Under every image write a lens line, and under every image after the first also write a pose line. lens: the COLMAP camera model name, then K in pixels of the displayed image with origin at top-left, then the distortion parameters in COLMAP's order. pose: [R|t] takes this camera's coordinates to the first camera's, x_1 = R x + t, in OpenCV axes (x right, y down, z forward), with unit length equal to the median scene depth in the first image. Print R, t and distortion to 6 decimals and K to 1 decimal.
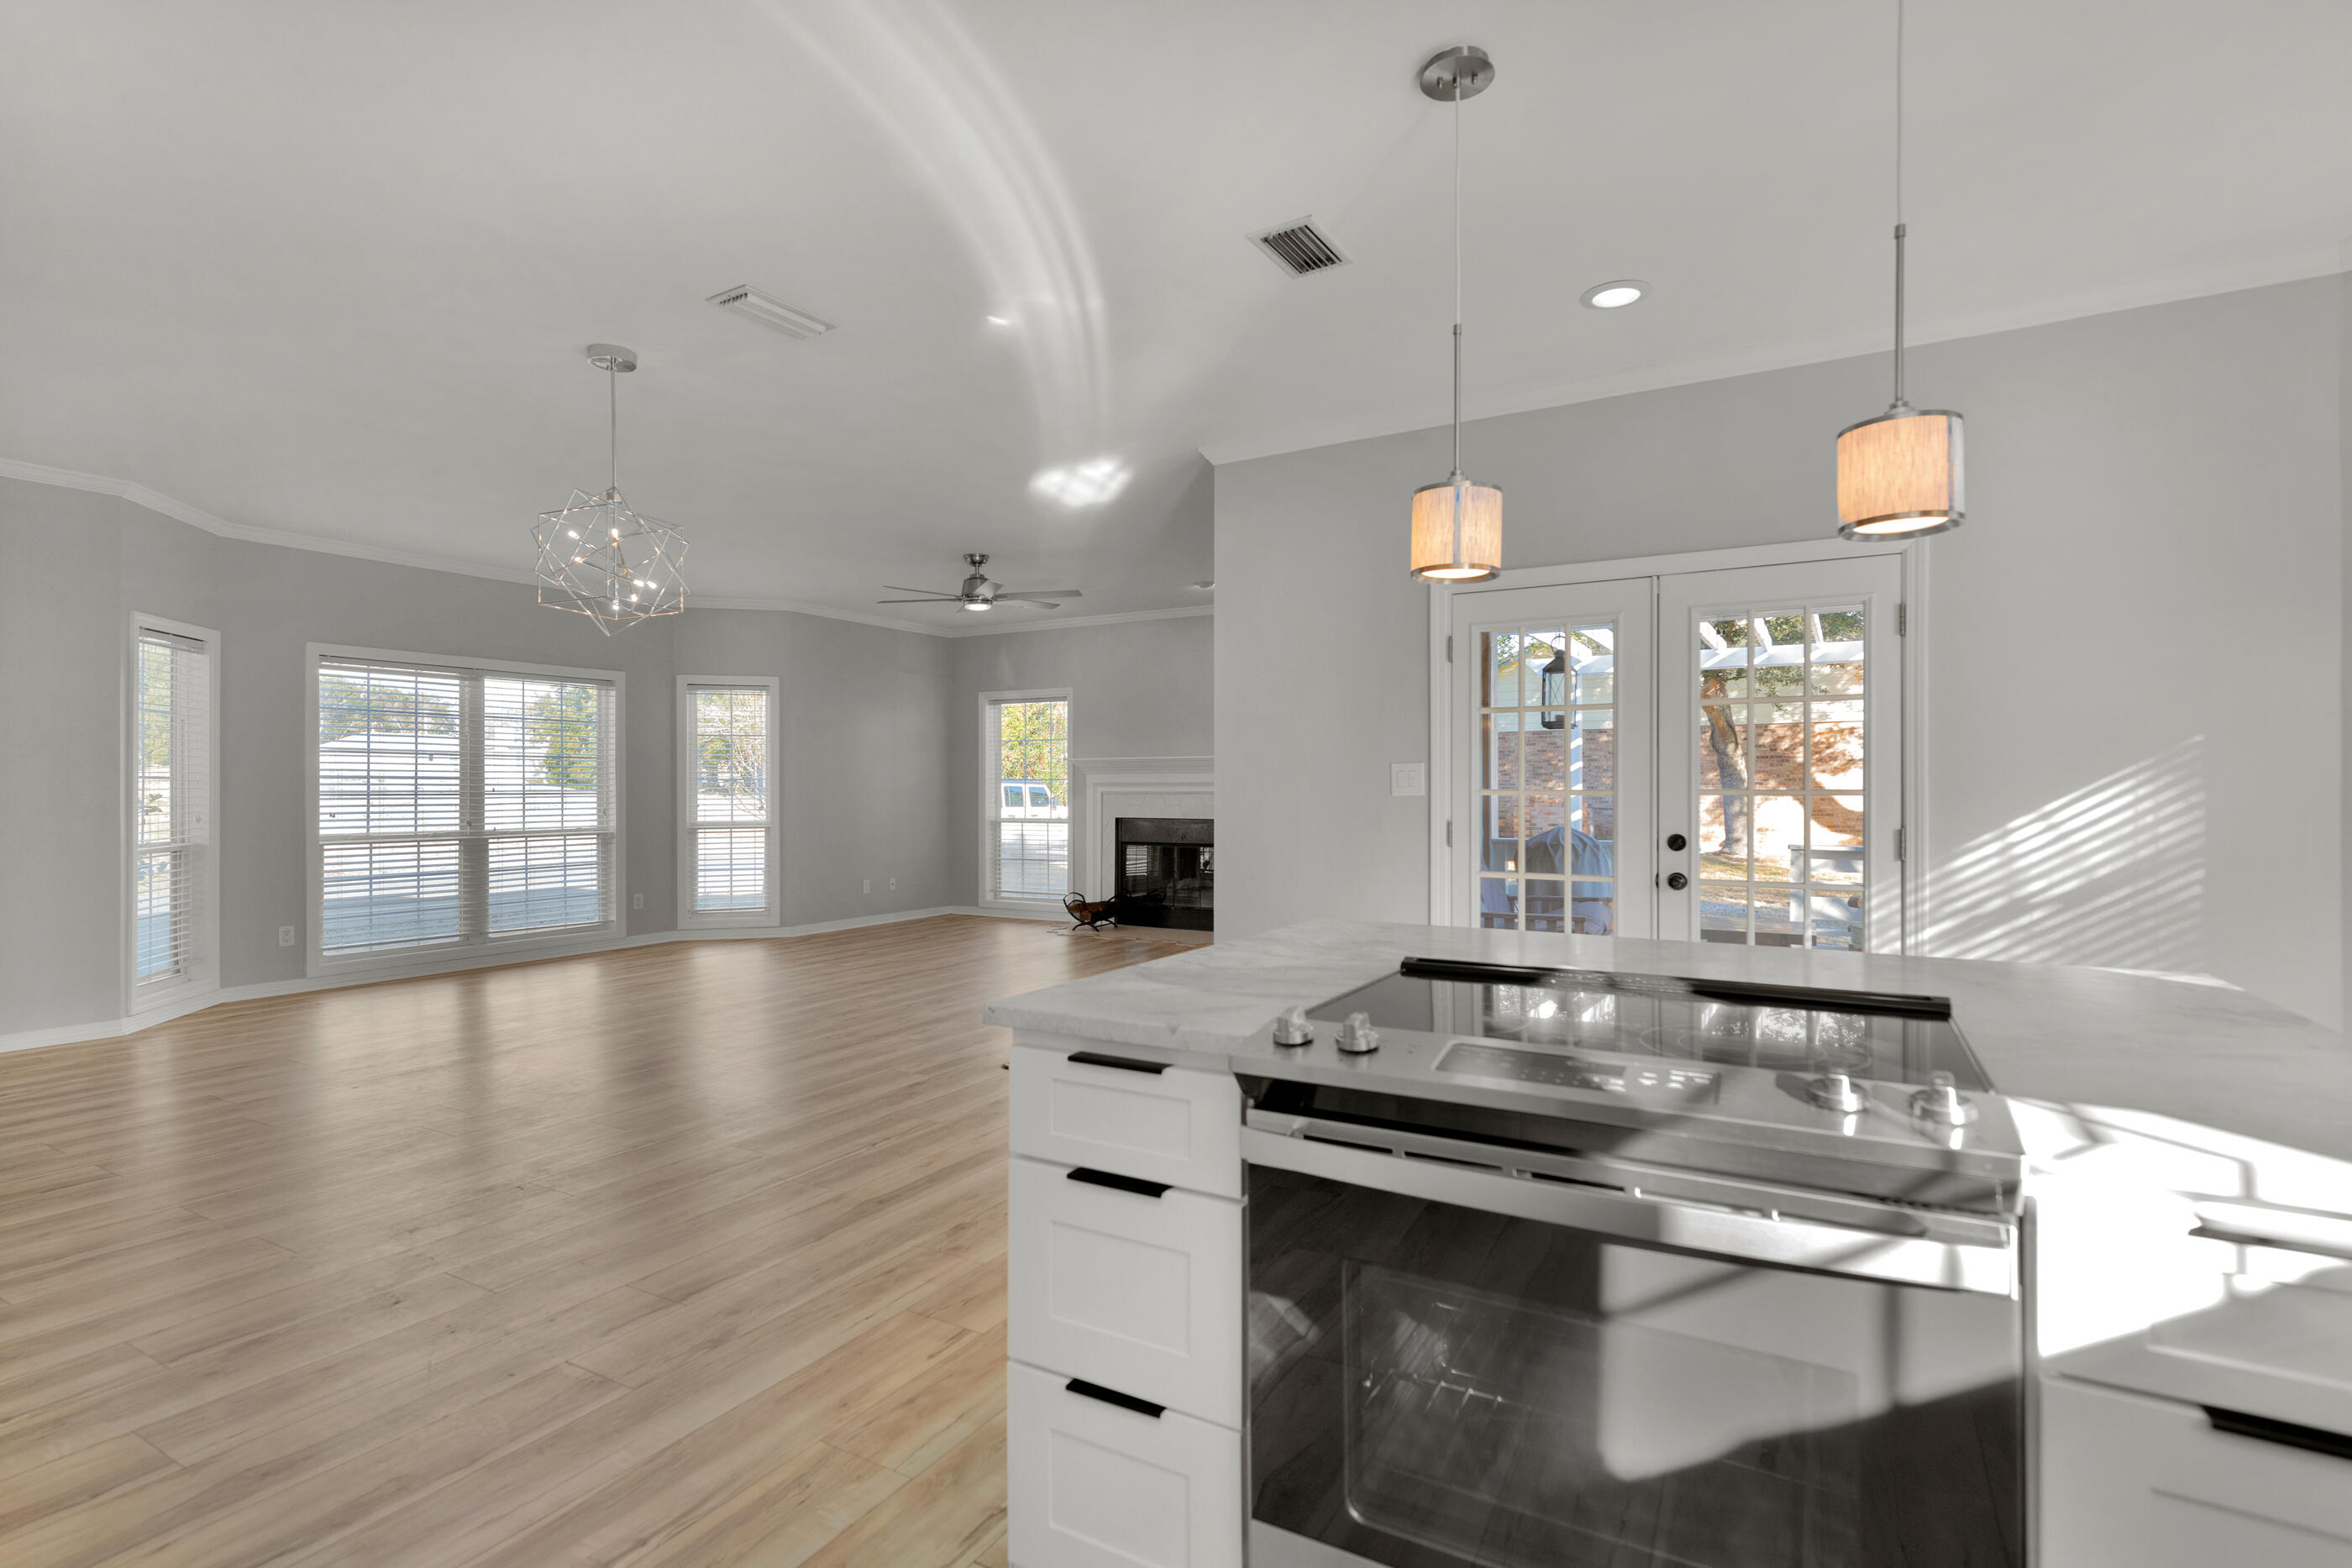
lens RADIAL K [[1084.6, 0, 1177.9], [0, 1084.6, 786.3], [0, 0, 1]] dist [0.002777, -0.002322]
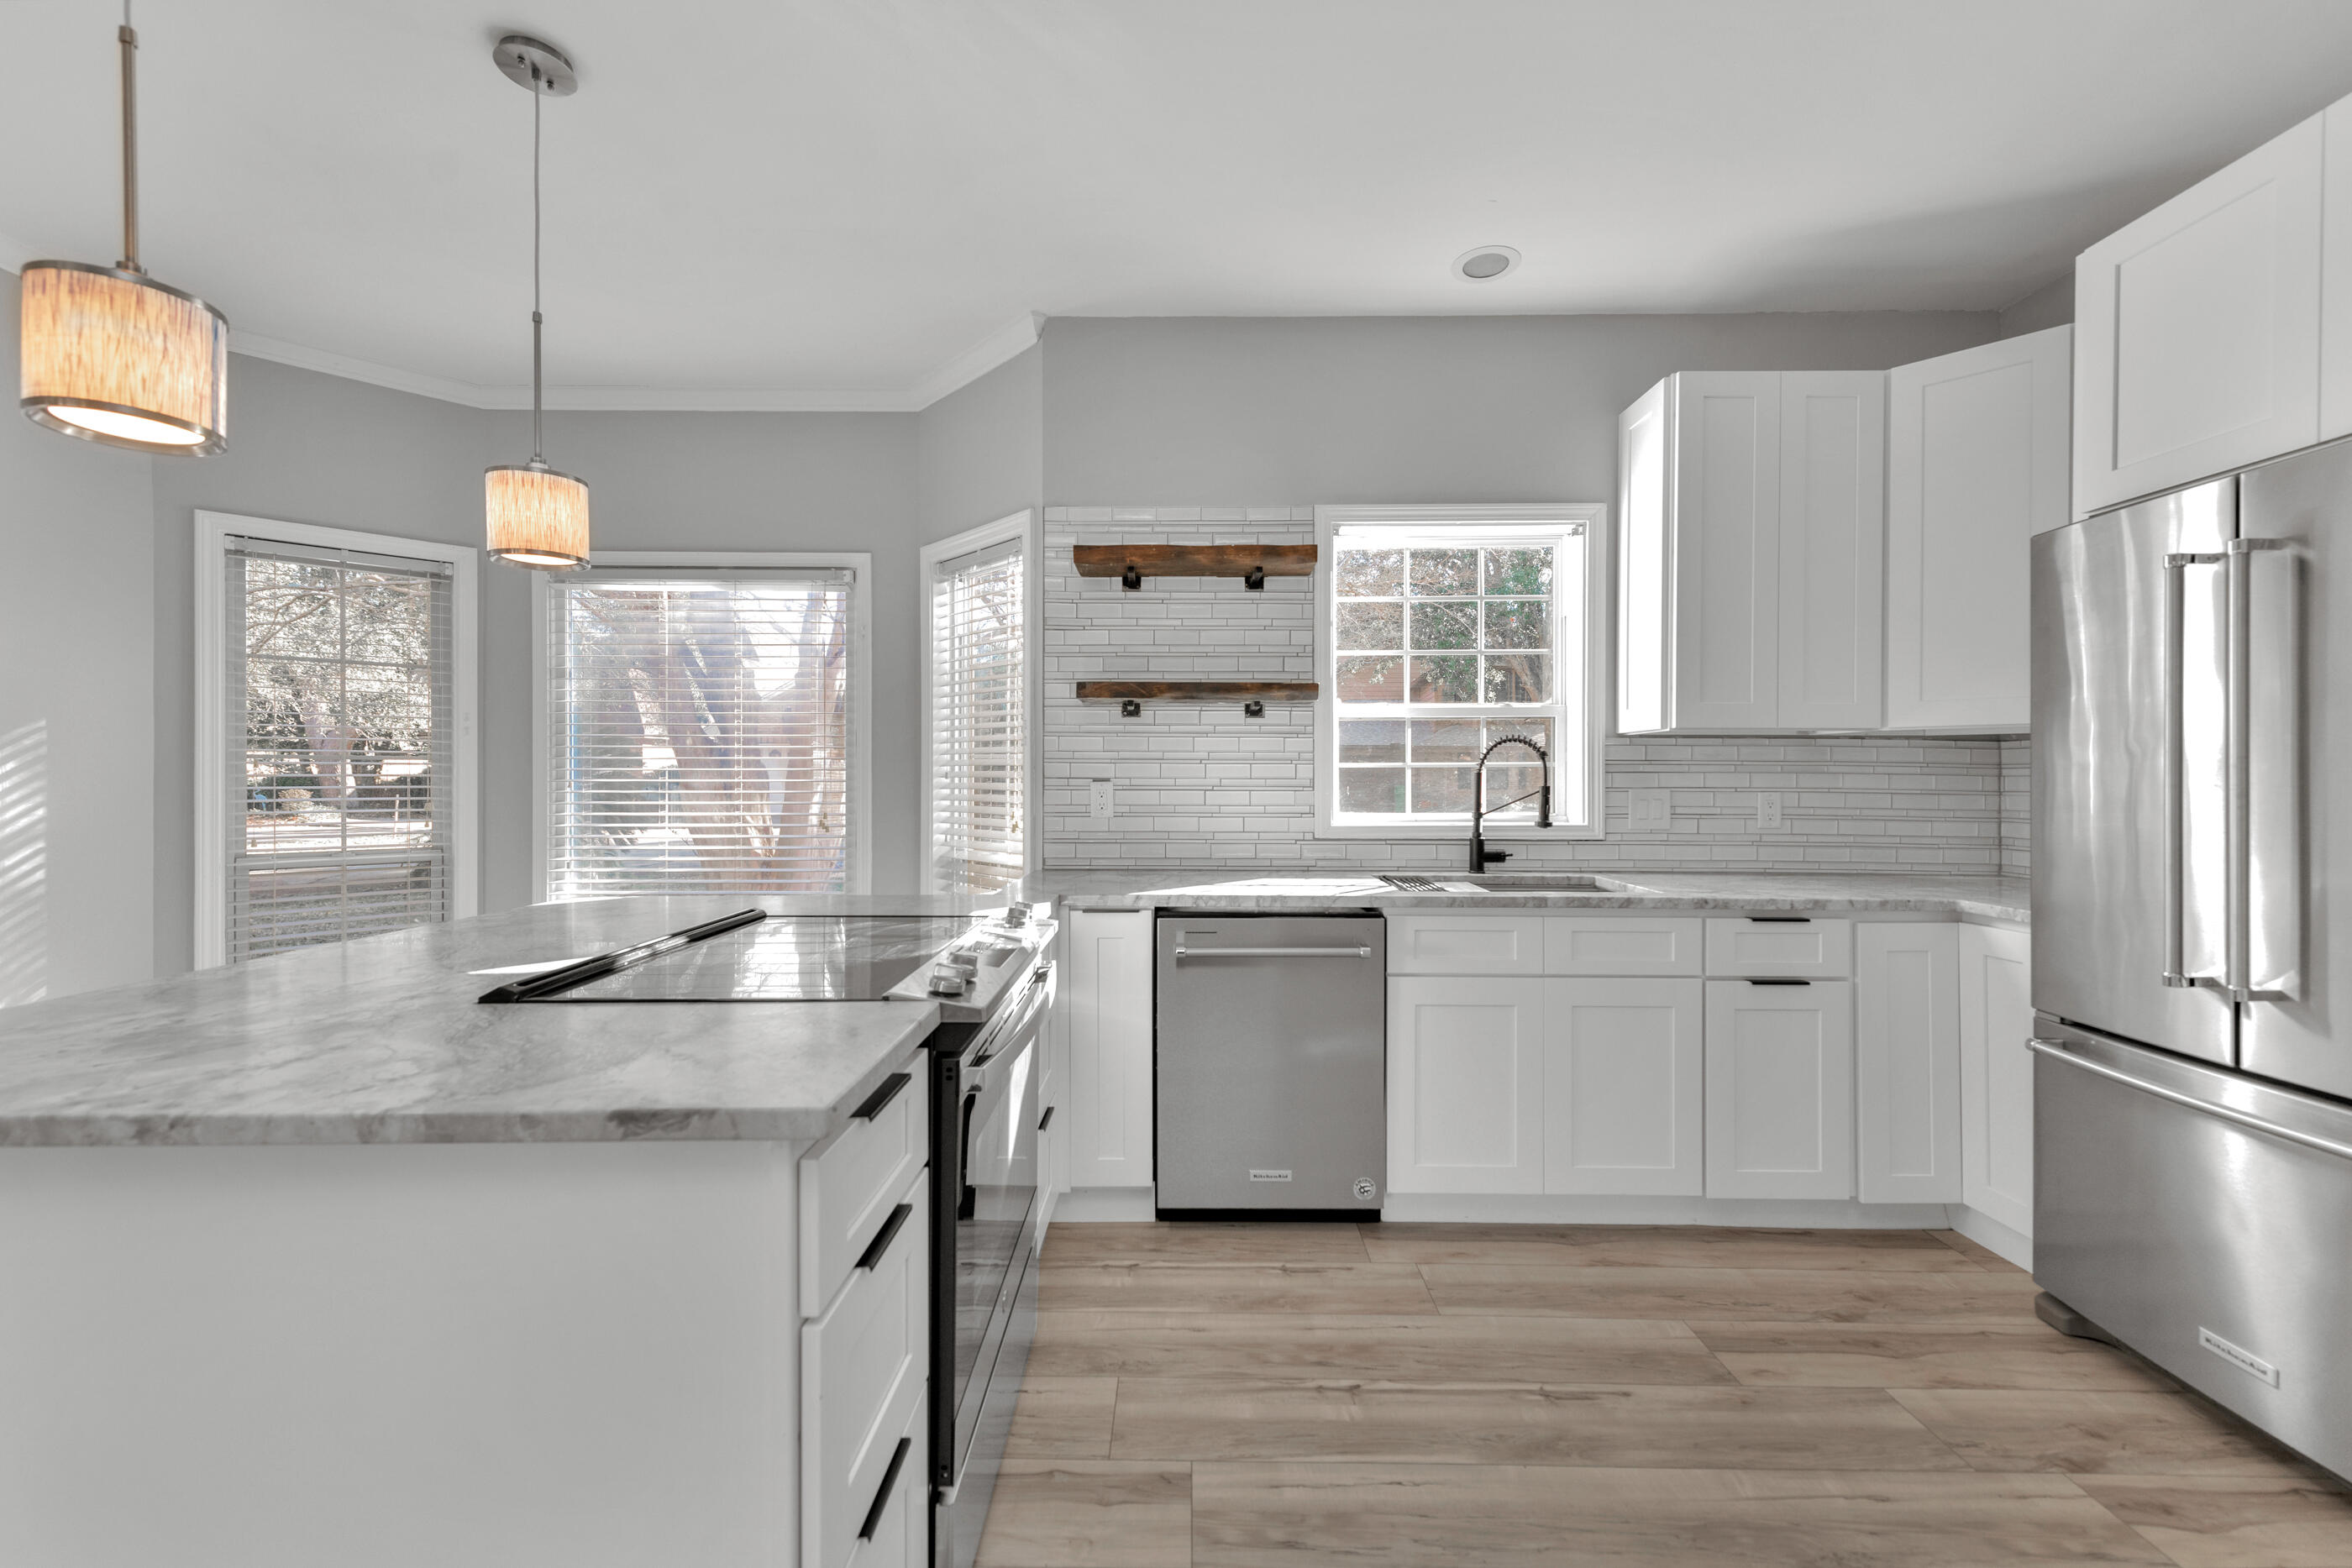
lens RADIAL K [[944.4, 0, 1177.8], [0, 944.4, 779.1], [0, 0, 1]] dist [0.007301, -0.003423]
pose [[-0.494430, -0.006171, 0.869196, -0.344450], [-0.003858, 0.999981, 0.004905, -0.002343], [-0.869209, -0.000928, -0.494444, 0.498531]]
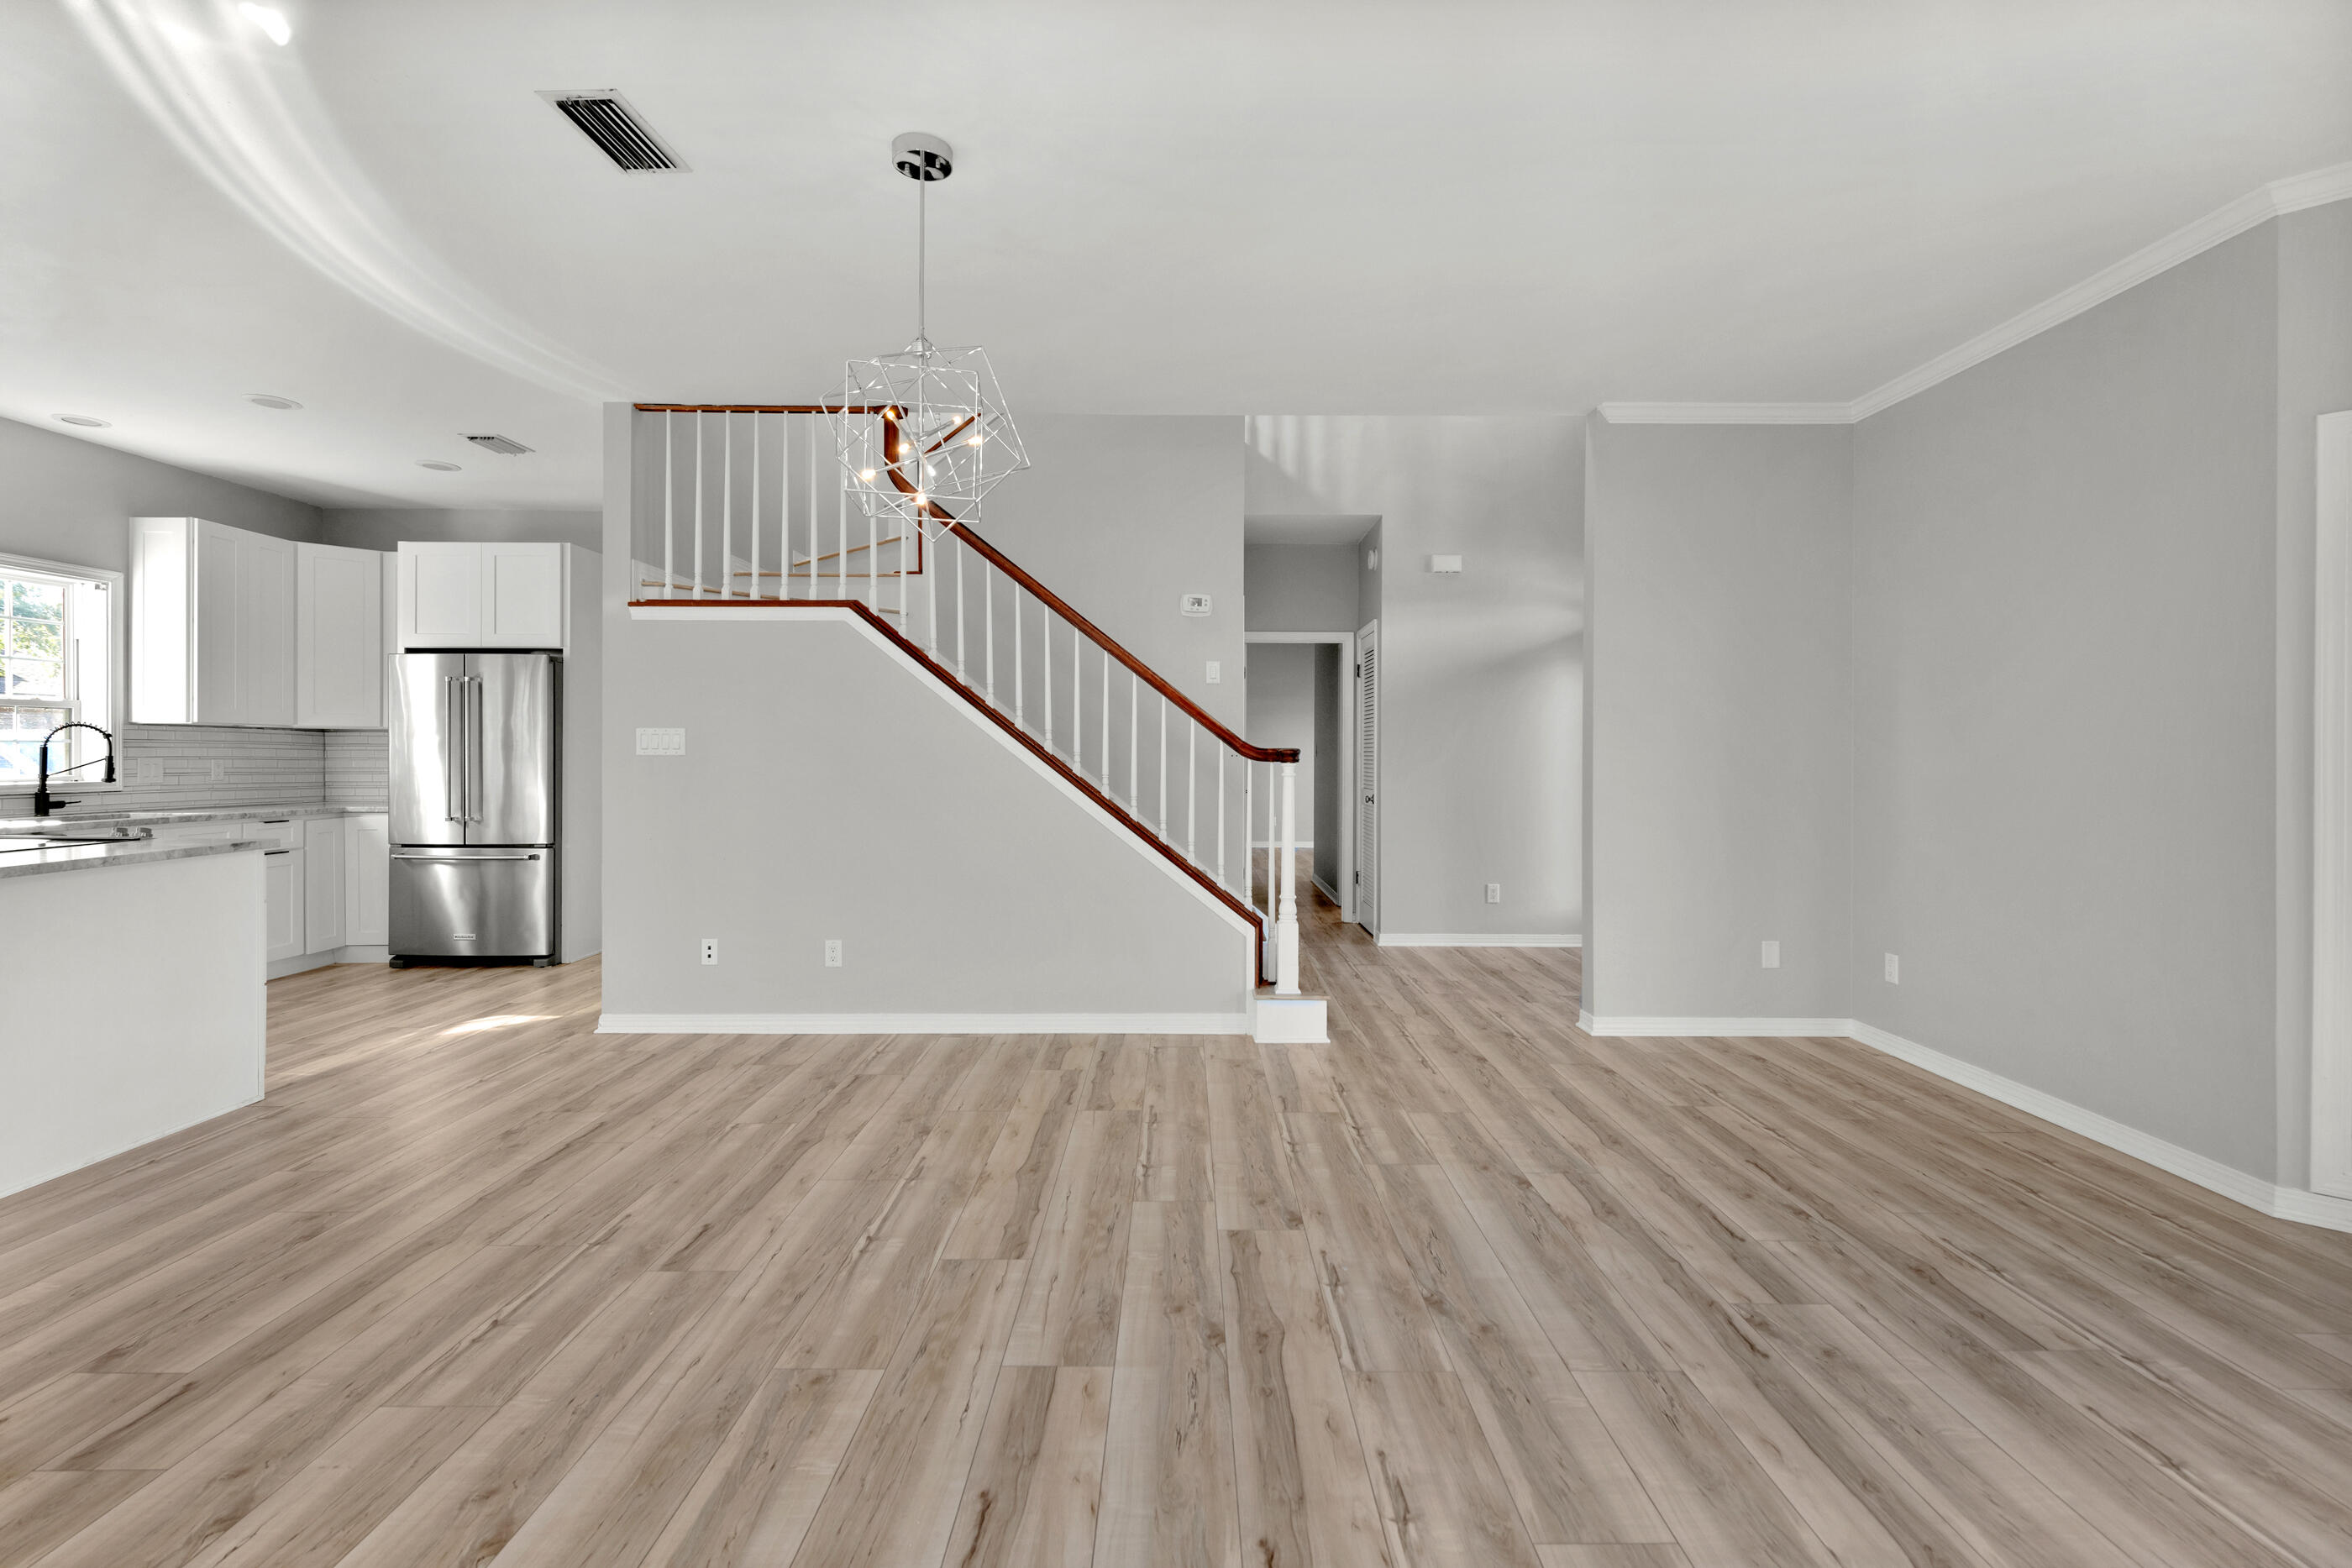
lens RADIAL K [[1084.6, 0, 1177.7], [0, 1084.6, 758.7], [0, 0, 1]] dist [0.002777, -0.002322]
pose [[-0.871119, 0.002136, -0.491067, -0.335609], [-0.000076, 0.999990, 0.004485, 0.003312], [0.491072, 0.003944, -0.871110, 1.844340]]
